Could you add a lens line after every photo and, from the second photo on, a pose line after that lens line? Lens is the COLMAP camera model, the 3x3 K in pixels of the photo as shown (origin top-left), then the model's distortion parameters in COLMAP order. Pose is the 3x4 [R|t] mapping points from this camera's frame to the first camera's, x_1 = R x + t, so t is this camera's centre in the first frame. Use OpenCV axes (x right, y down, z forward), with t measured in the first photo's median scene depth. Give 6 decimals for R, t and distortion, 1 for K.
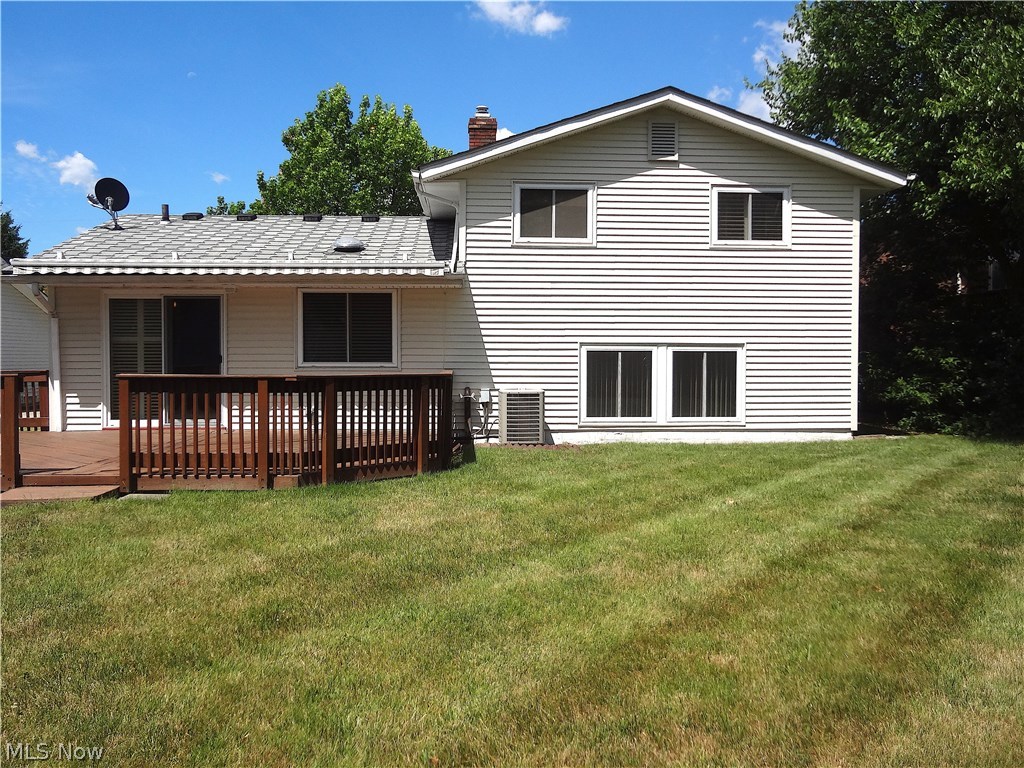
lens RADIAL K [[909.3, 0, 515.3], [0, 909.3, 388.0], [0, 0, 1]] dist [-0.059859, 0.014590]
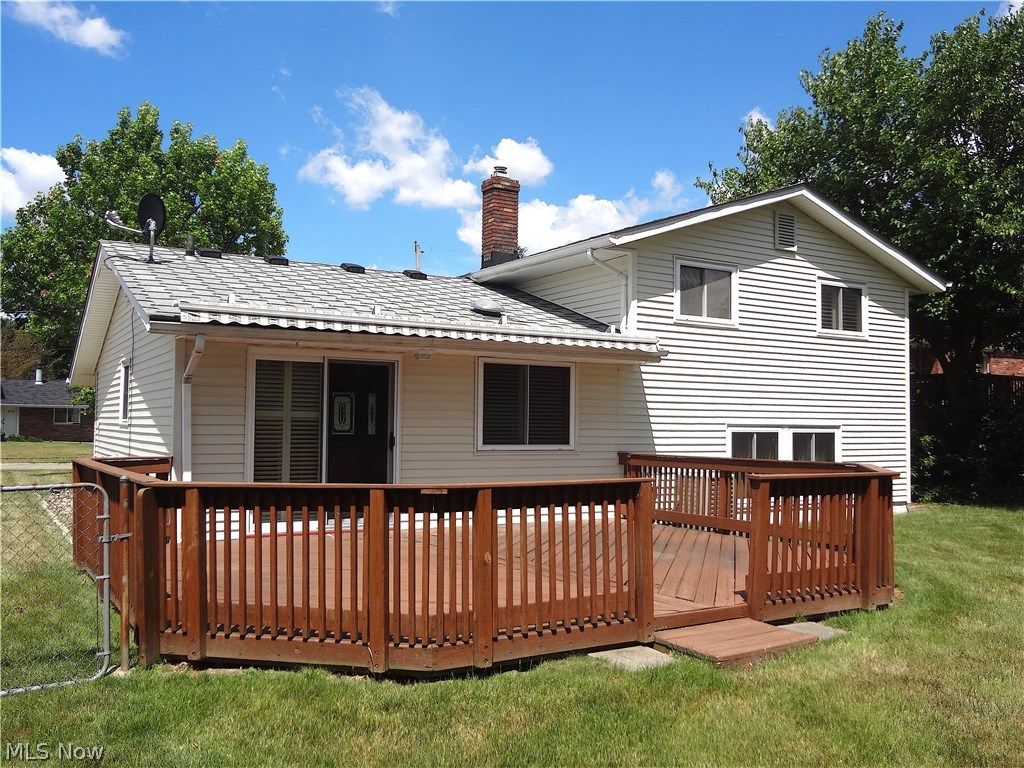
lens RADIAL K [[909.3, 0, 513.4], [0, 909.3, 381.2], [0, 0, 1]] dist [-0.059859, 0.014590]
pose [[0.884758, 0.030222, 0.465070, -0.596613], [0.004462, 0.997300, -0.073297, -0.025106], [-0.466030, 0.066926, 0.882234, 0.234799]]
